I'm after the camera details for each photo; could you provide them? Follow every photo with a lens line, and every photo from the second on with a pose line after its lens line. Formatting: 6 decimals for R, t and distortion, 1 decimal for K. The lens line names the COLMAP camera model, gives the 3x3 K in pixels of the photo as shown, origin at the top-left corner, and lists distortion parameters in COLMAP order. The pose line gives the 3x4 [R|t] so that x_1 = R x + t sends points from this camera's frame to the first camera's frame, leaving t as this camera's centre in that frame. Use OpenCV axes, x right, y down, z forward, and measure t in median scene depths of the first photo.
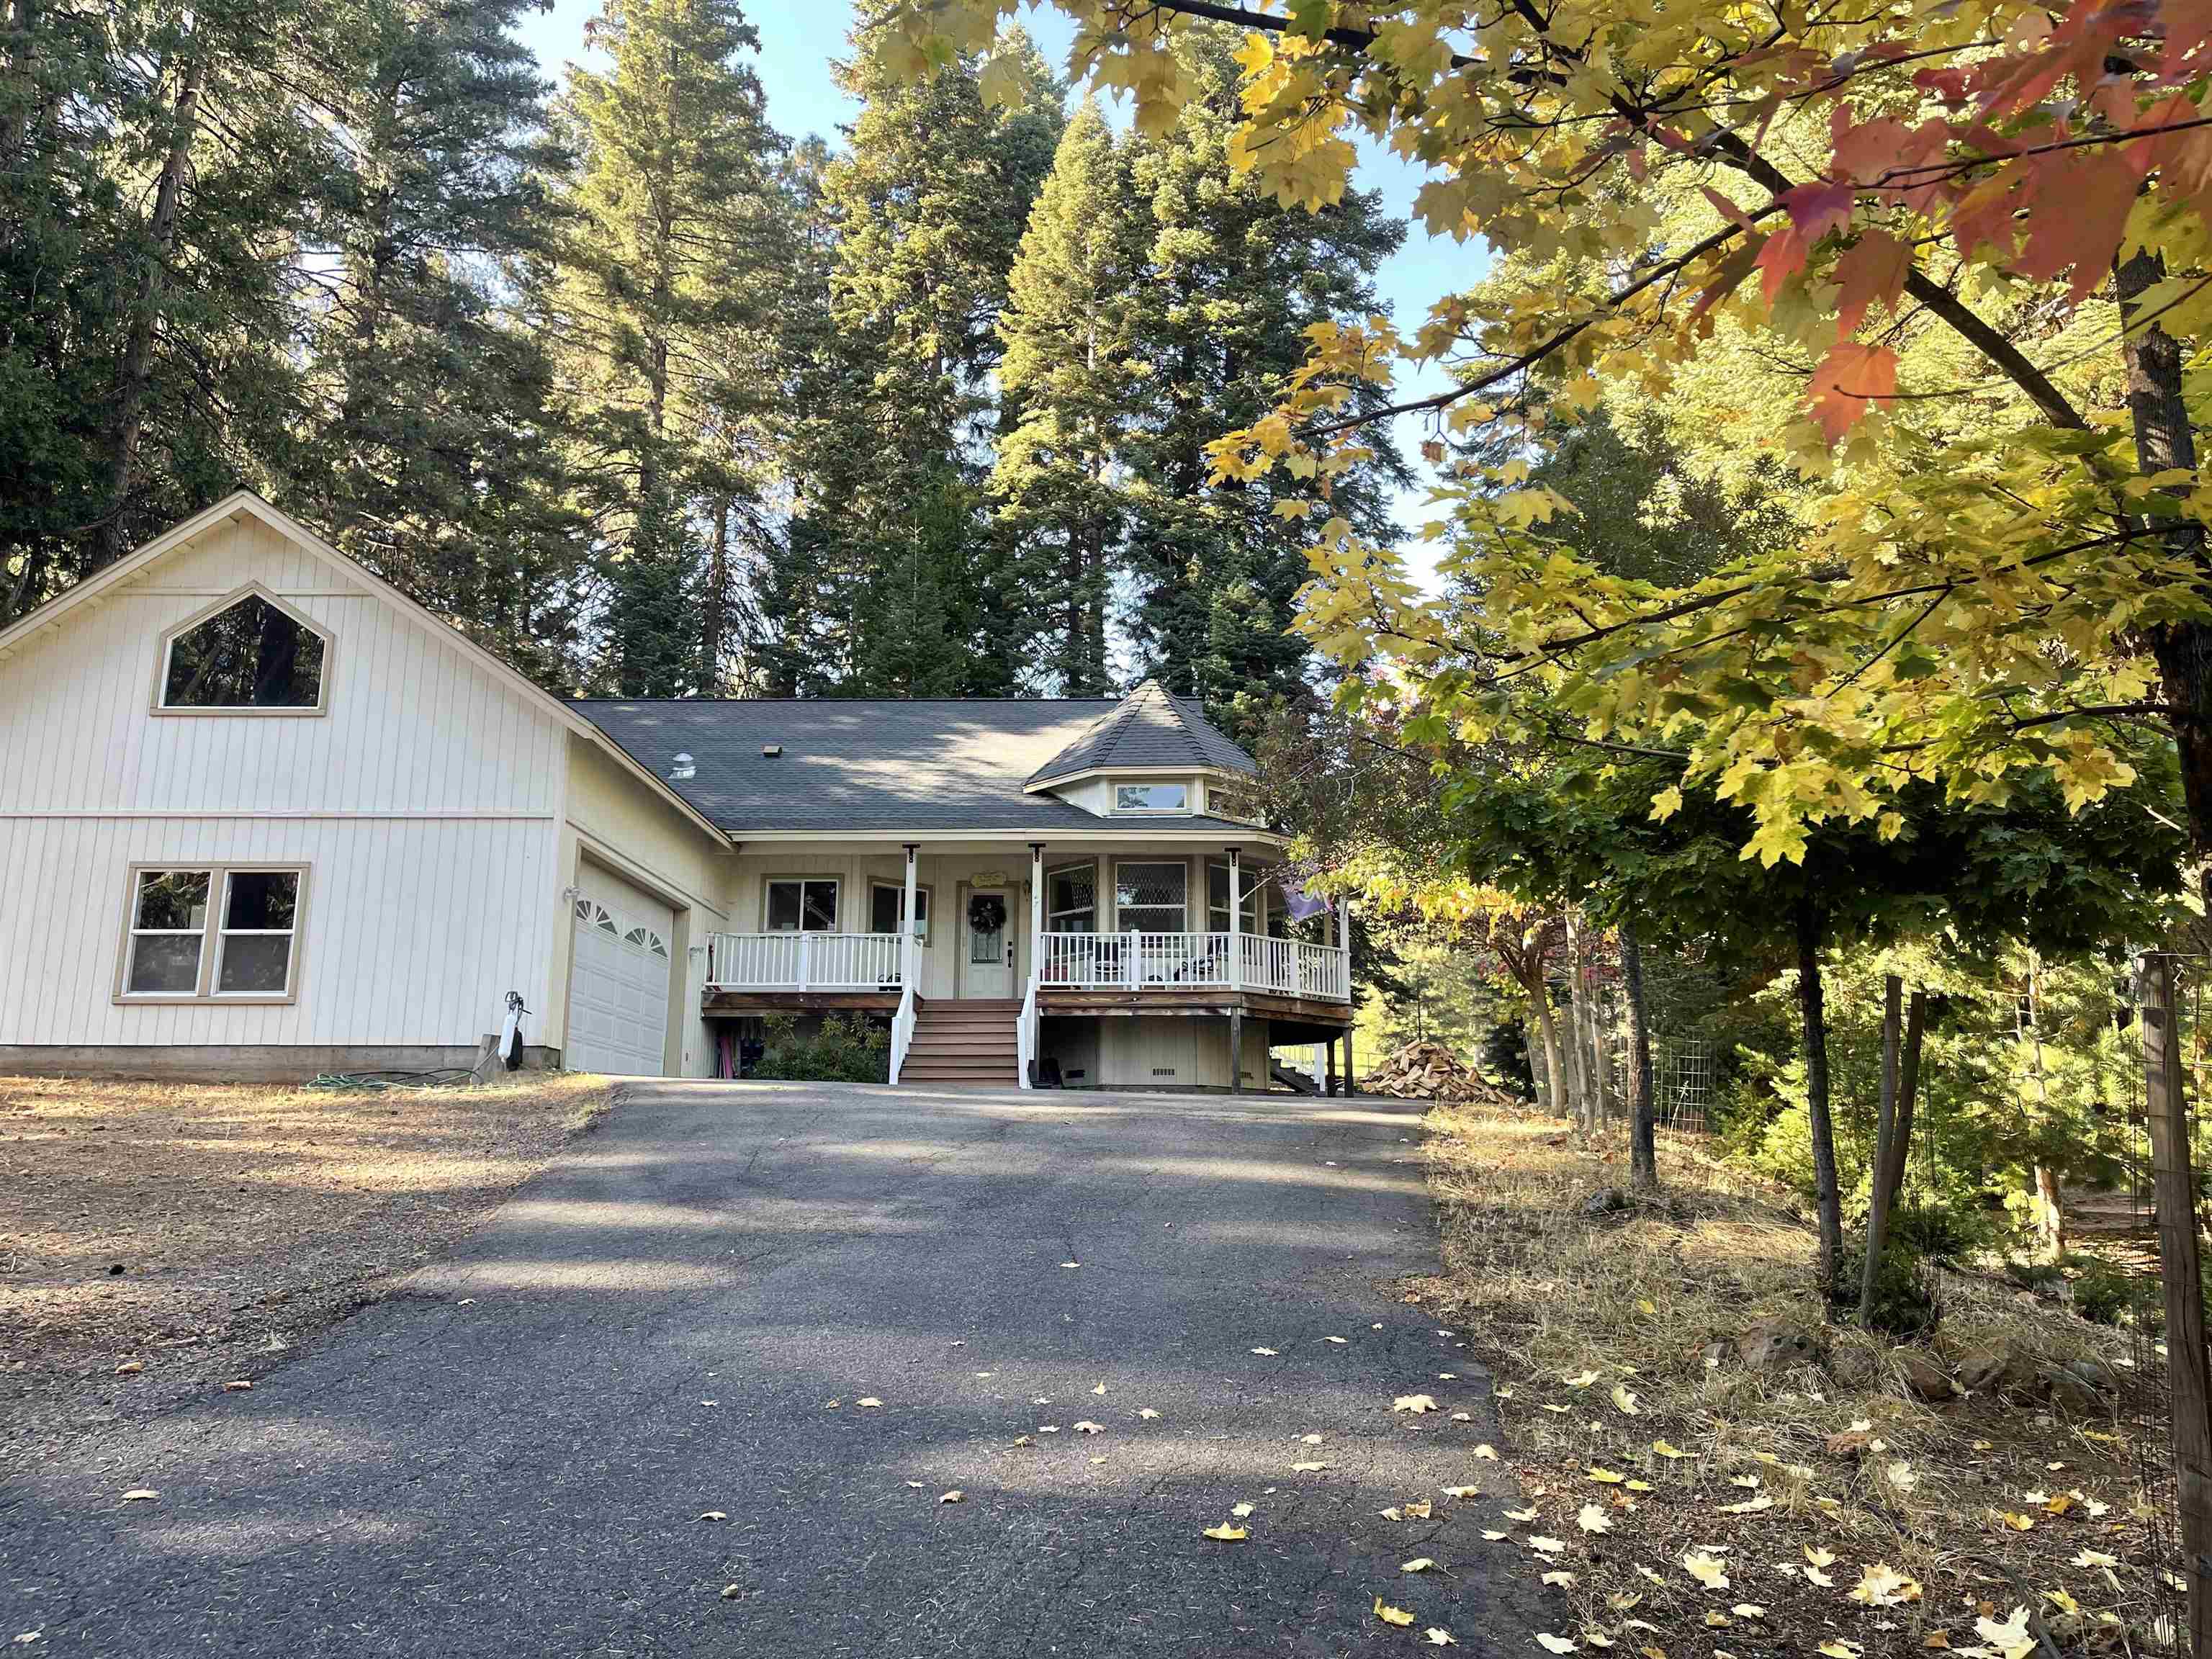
lens RADIAL K [[1650.1, 0, 1101.6], [0, 1650.1, 816.3], [0, 0, 1]] dist [0.095624, -0.127313]
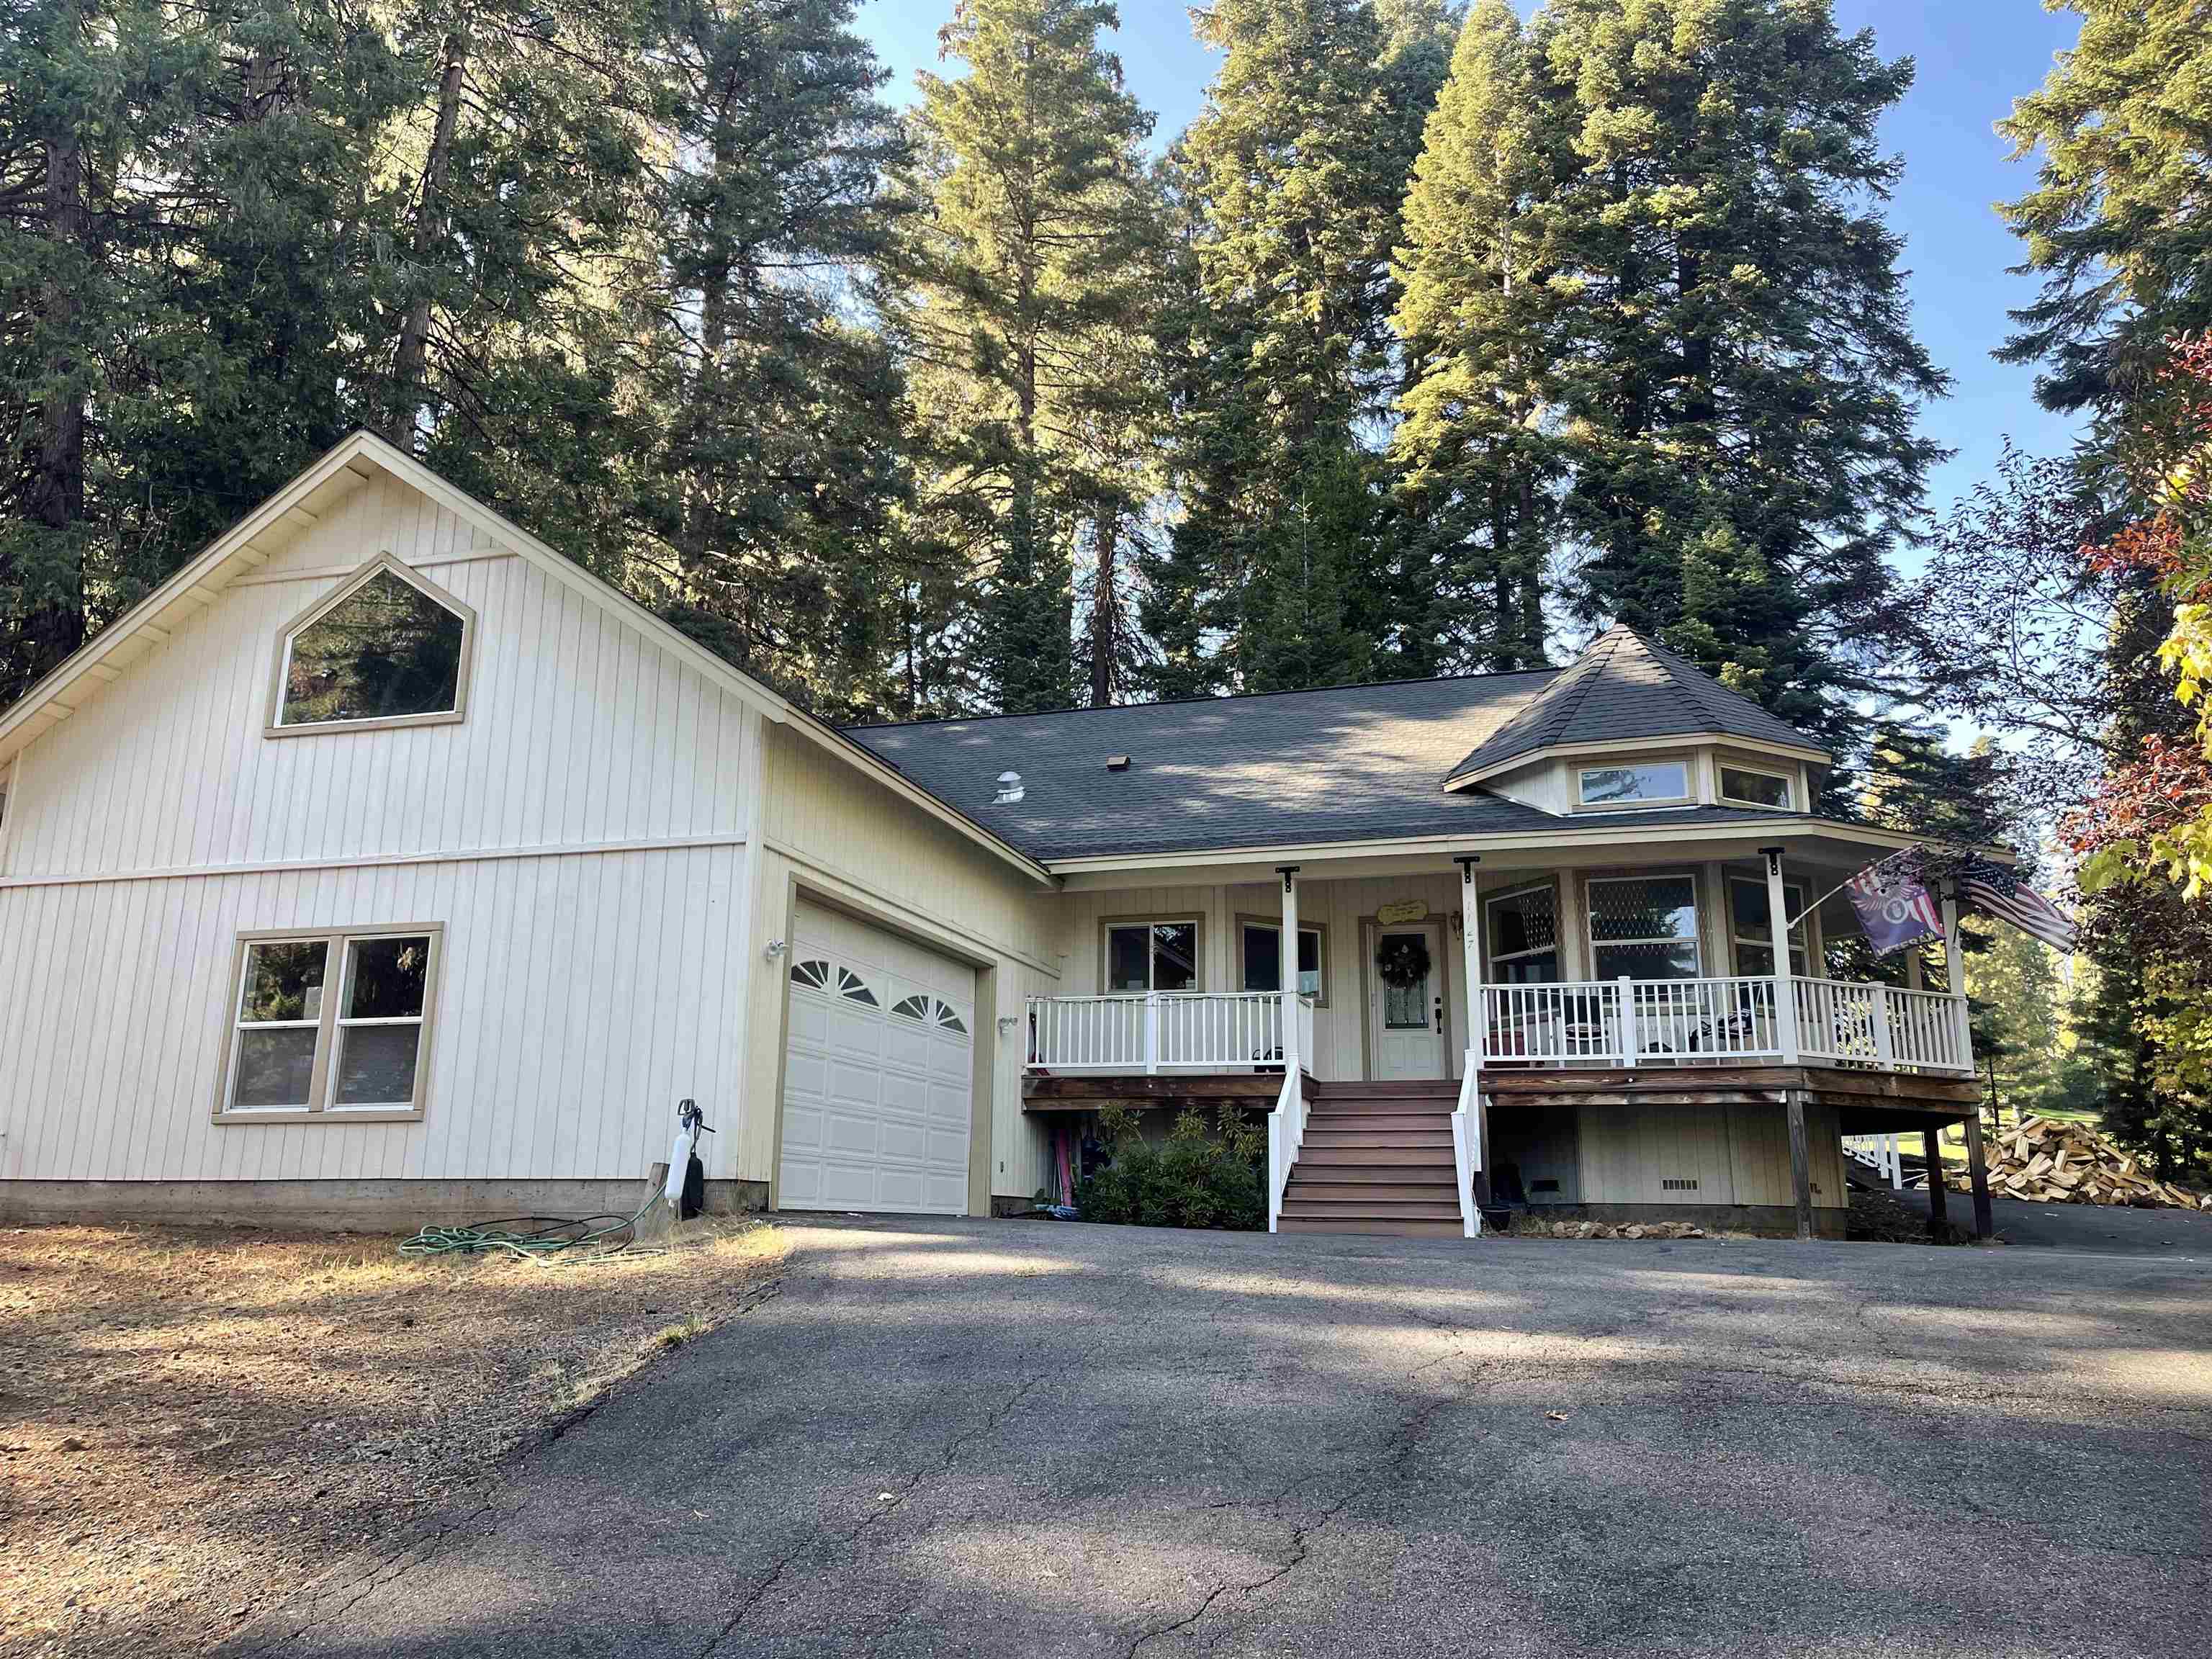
lens RADIAL K [[1650.1, 0, 1101.6], [0, 1650.1, 816.3], [0, 0, 1]] dist [0.095624, -0.127313]
pose [[0.964831, -0.058633, -0.256248, -0.004420], [0.051070, 0.998043, -0.036077, 0.010134], [0.257861, 0.021722, 0.965938, 0.169788]]
